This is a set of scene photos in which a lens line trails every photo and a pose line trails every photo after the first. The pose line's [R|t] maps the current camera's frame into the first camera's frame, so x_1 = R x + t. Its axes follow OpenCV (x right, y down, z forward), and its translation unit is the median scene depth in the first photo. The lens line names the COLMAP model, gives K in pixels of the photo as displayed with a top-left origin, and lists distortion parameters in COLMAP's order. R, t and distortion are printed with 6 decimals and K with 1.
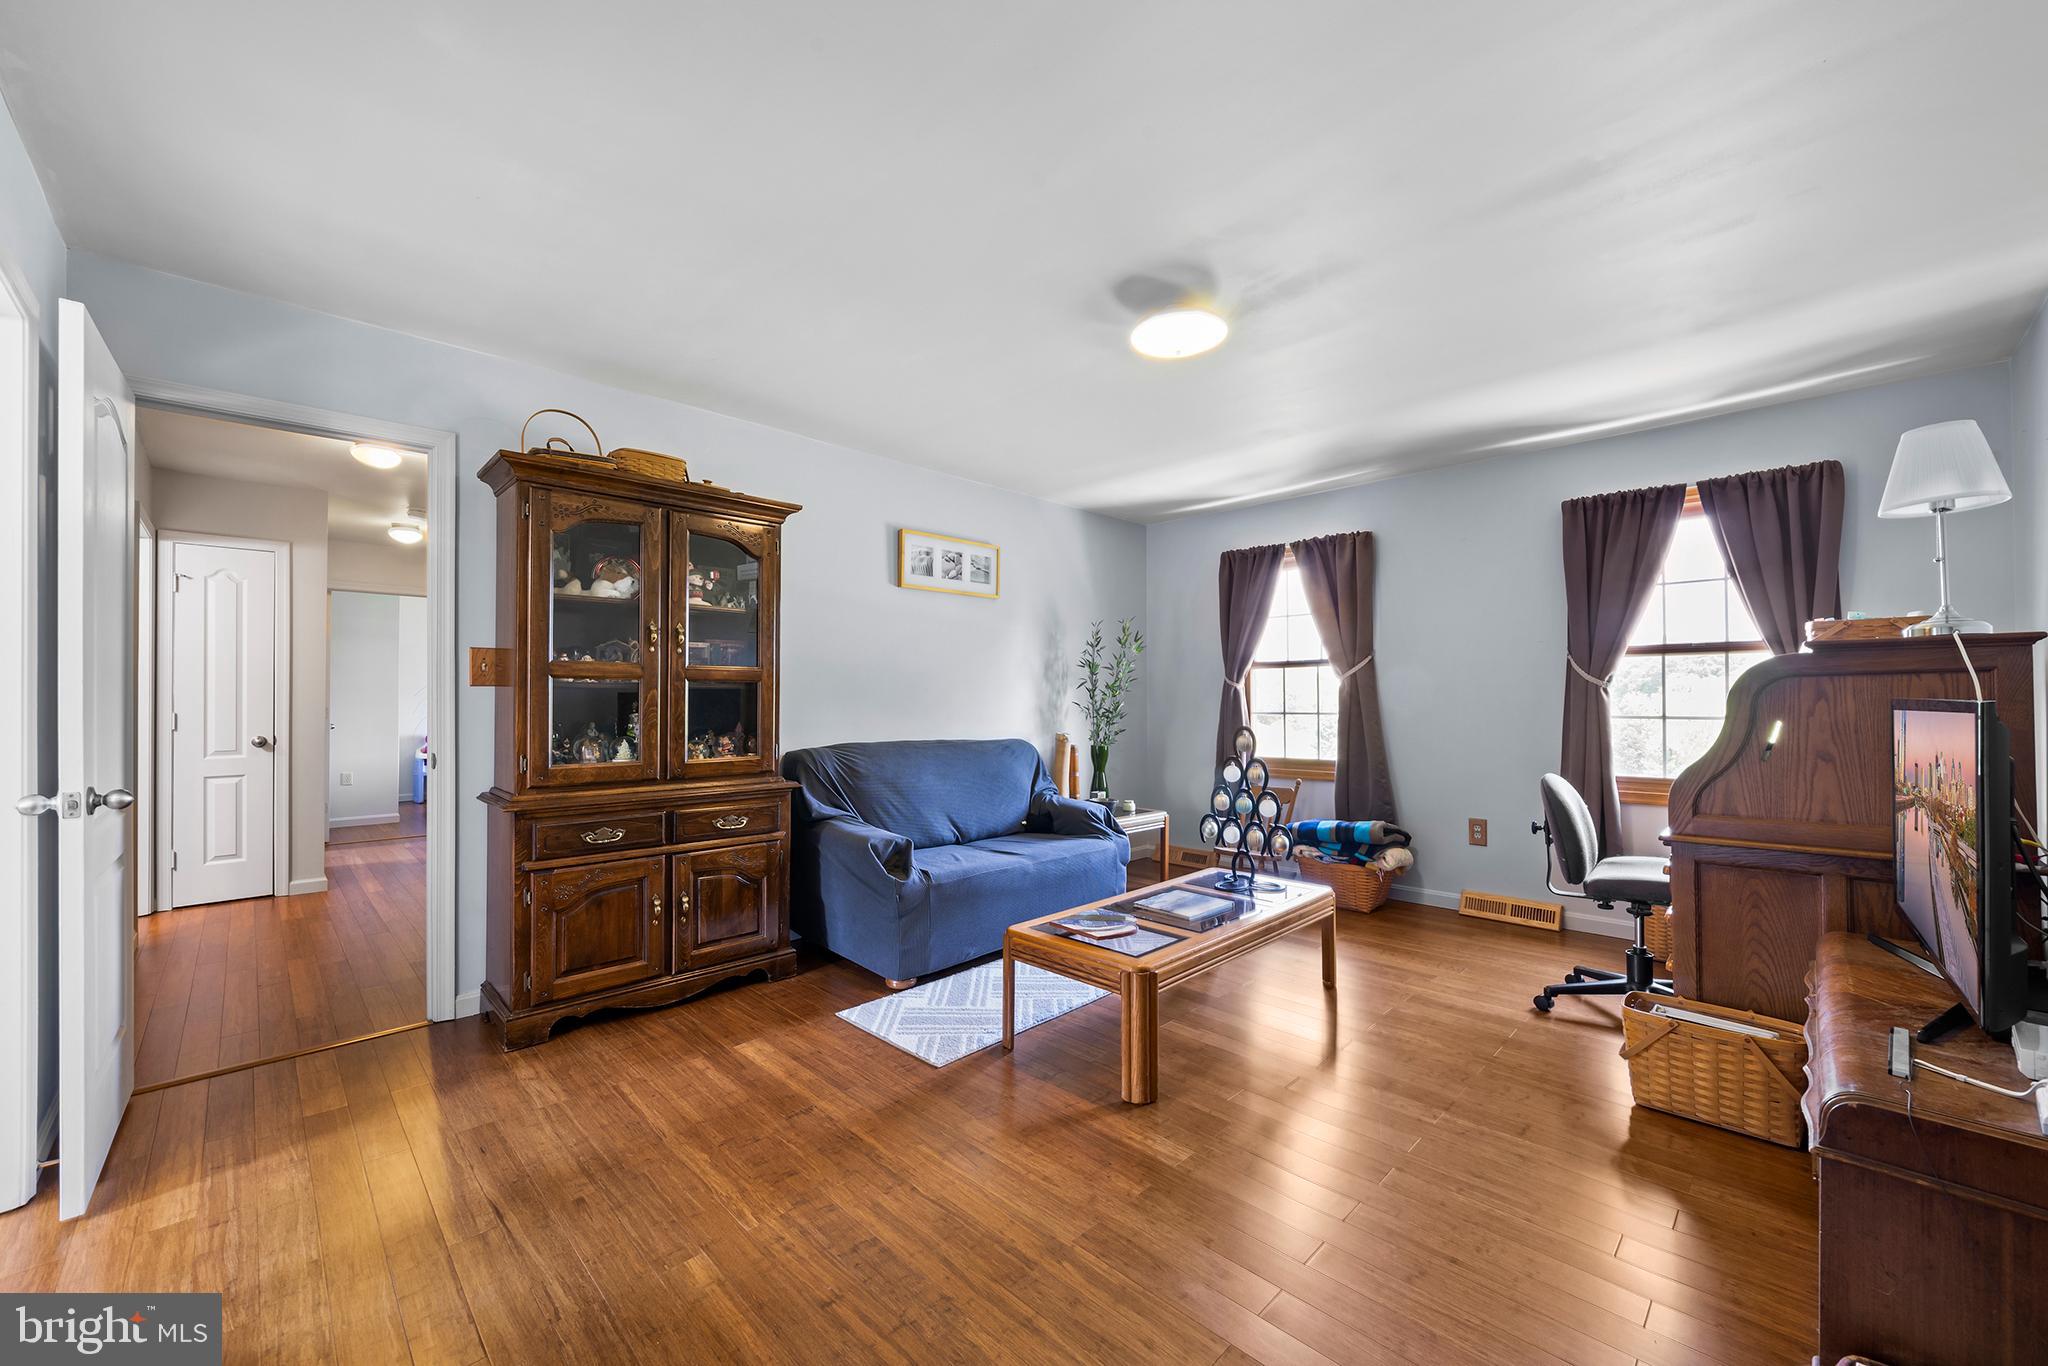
lens RADIAL K [[787.8, 0, 1036.8], [0, 787.8, 693.7], [0, 0, 1]] dist [-0.001105, -0.000070]
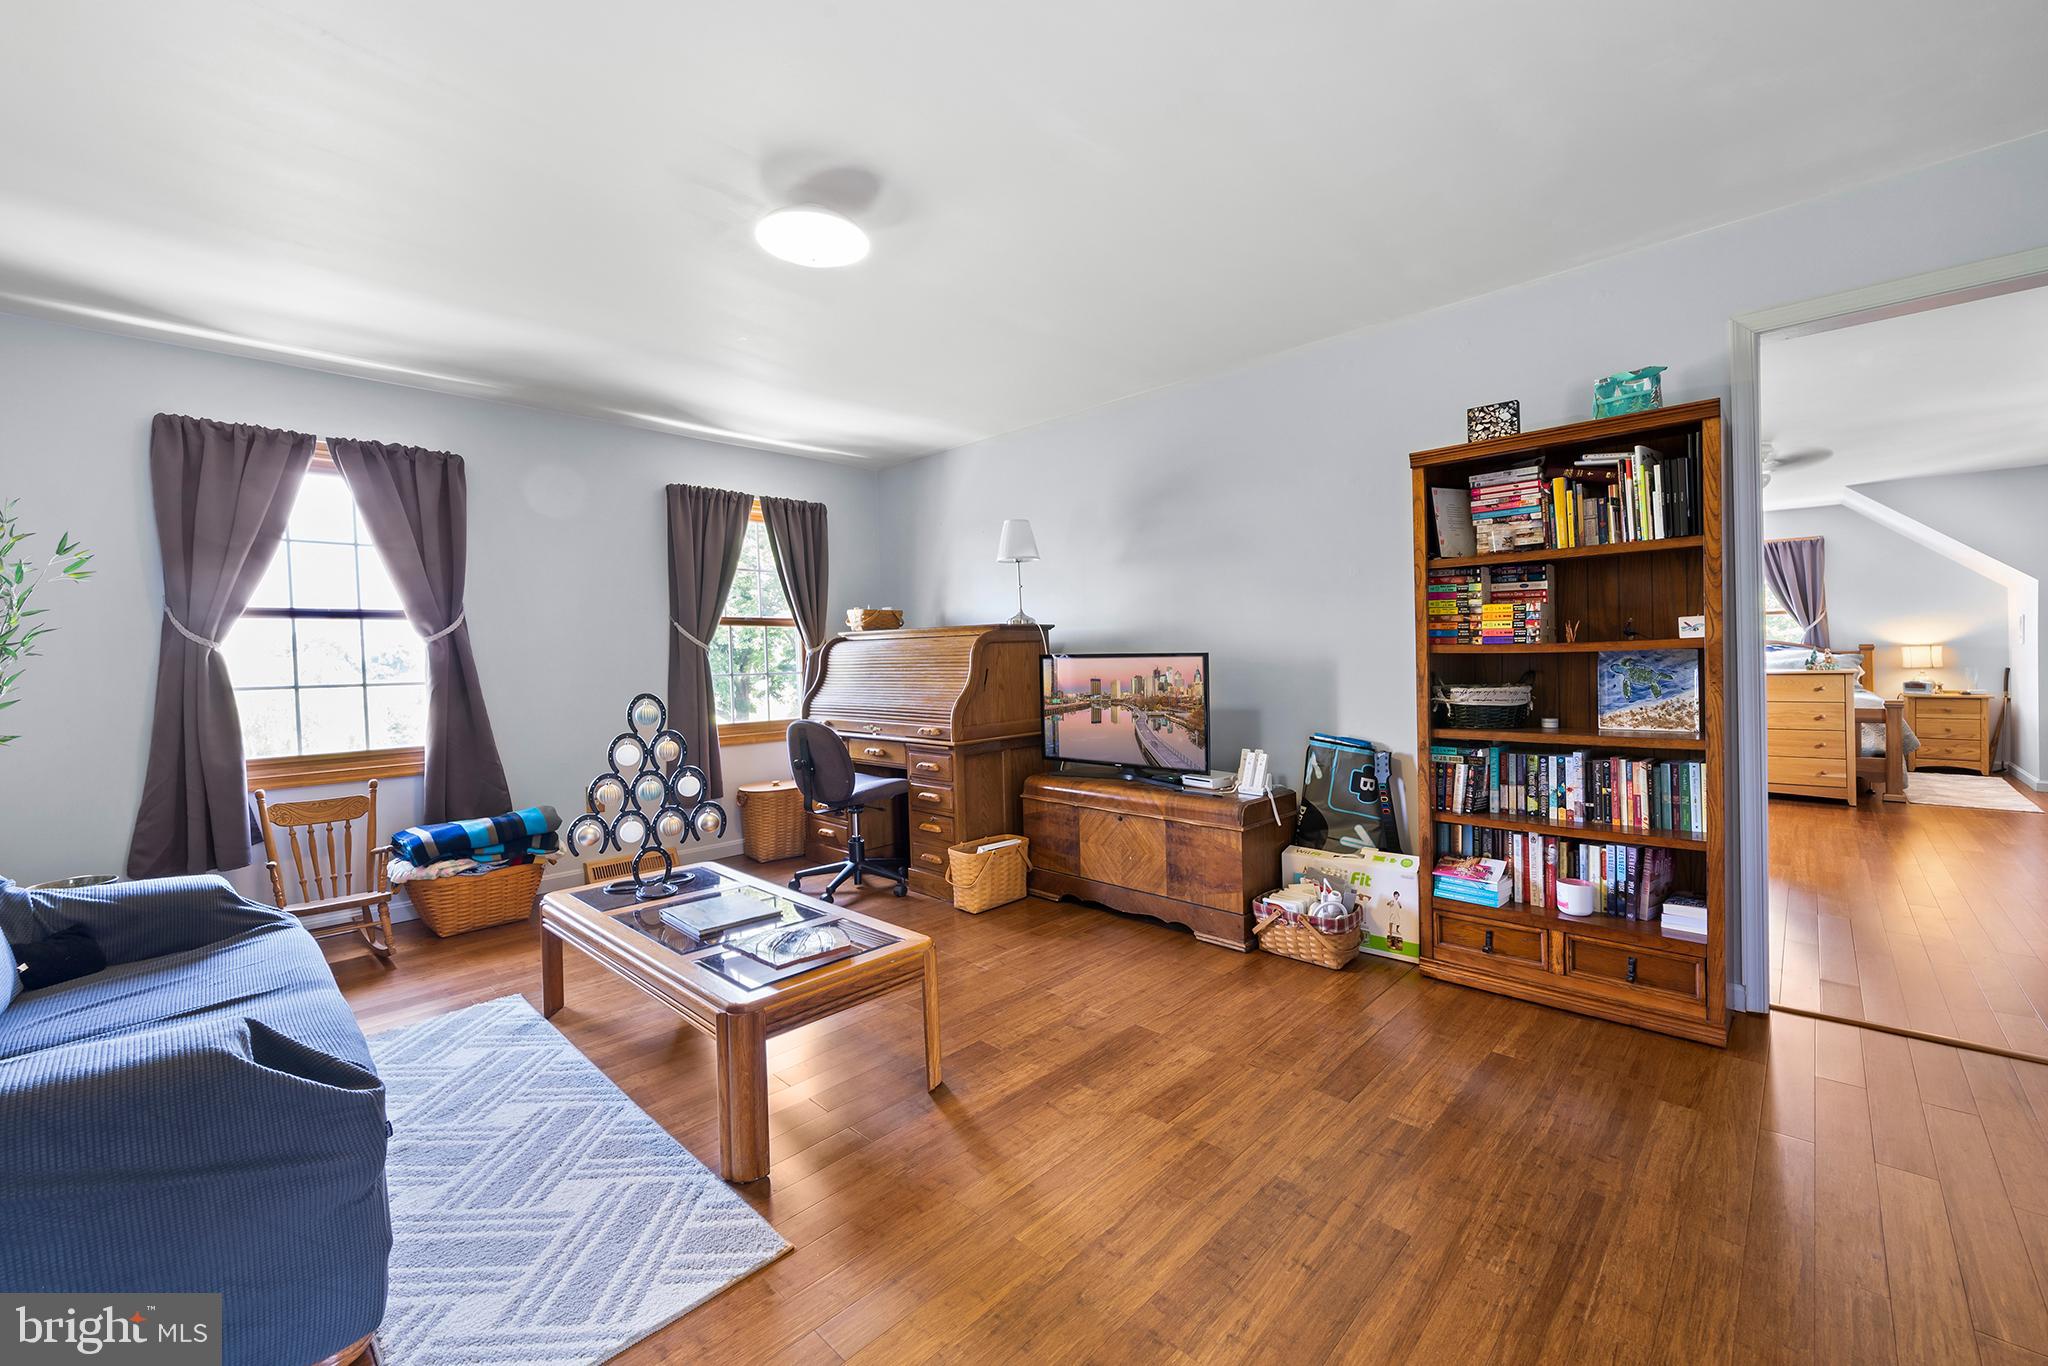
lens RADIAL K [[787.8, 0, 1045.0], [0, 787.8, 663.4], [0, 0, 1]] dist [-0.001105, -0.000070]
pose [[-0.001054, -0.009998, 0.999949, -0.381302], [0.008608, 0.999913, 0.010006, 0.002887], [-0.999962, 0.008618, -0.000968, 0.406260]]
